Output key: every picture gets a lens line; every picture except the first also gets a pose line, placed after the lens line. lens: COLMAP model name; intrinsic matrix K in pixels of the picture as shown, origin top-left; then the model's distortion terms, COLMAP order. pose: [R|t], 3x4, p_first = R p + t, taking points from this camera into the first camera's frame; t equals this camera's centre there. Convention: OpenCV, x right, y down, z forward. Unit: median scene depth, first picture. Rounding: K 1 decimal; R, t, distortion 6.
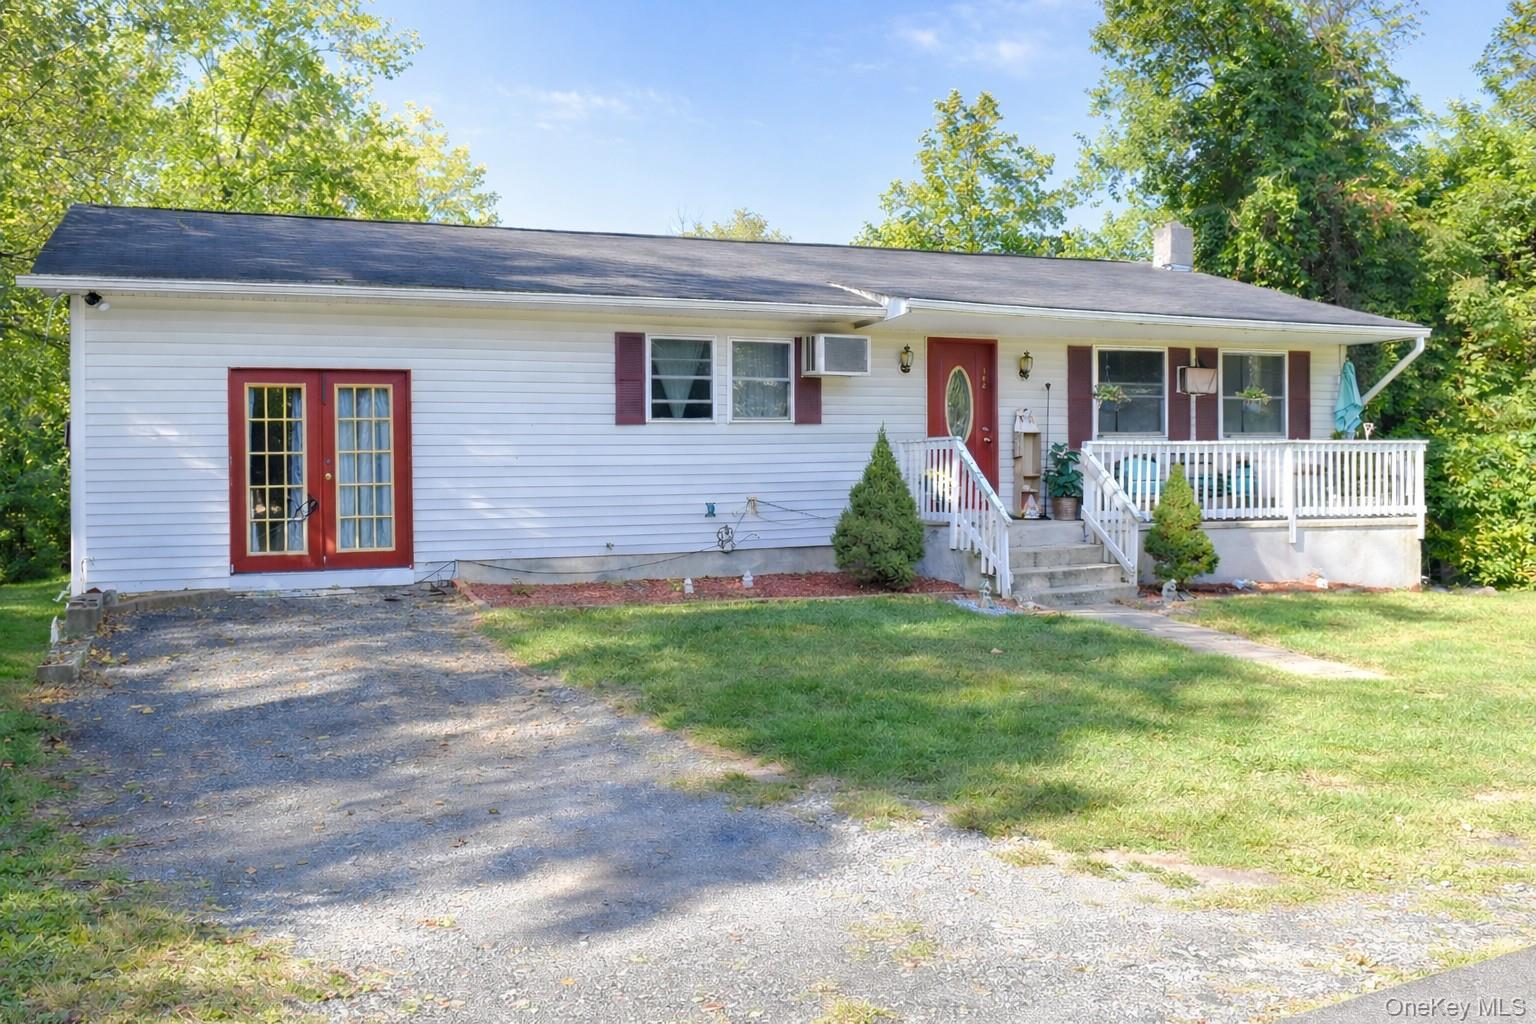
lens RADIAL K [[1208.7, 0, 768.0], [0, 1208.7, 512.0], [0, 0, 1]] dist [-0.099893, 0.036918]
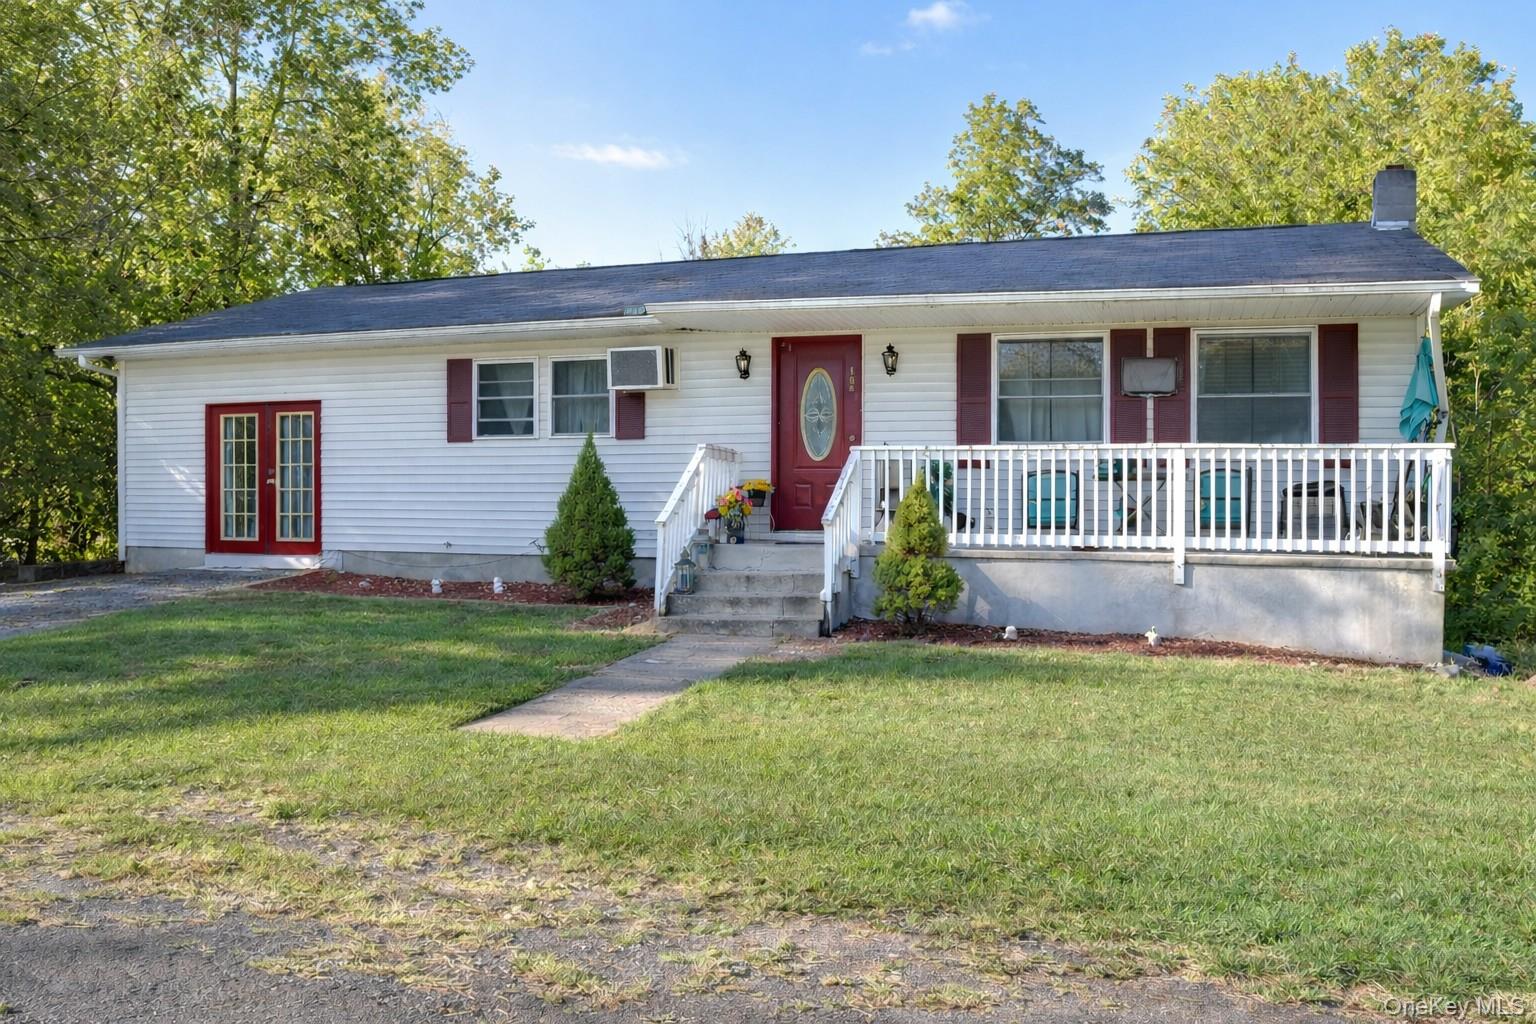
lens RADIAL K [[1208.7, 0, 768.0], [0, 1208.7, 512.0], [0, 0, 1]] dist [-0.099893, 0.036918]
pose [[0.775288, 0.022814, -0.631196, 0.809002], [-0.030337, 0.999539, -0.001136, -0.012007], [0.630879, 0.020029, 0.775622, 0.293968]]
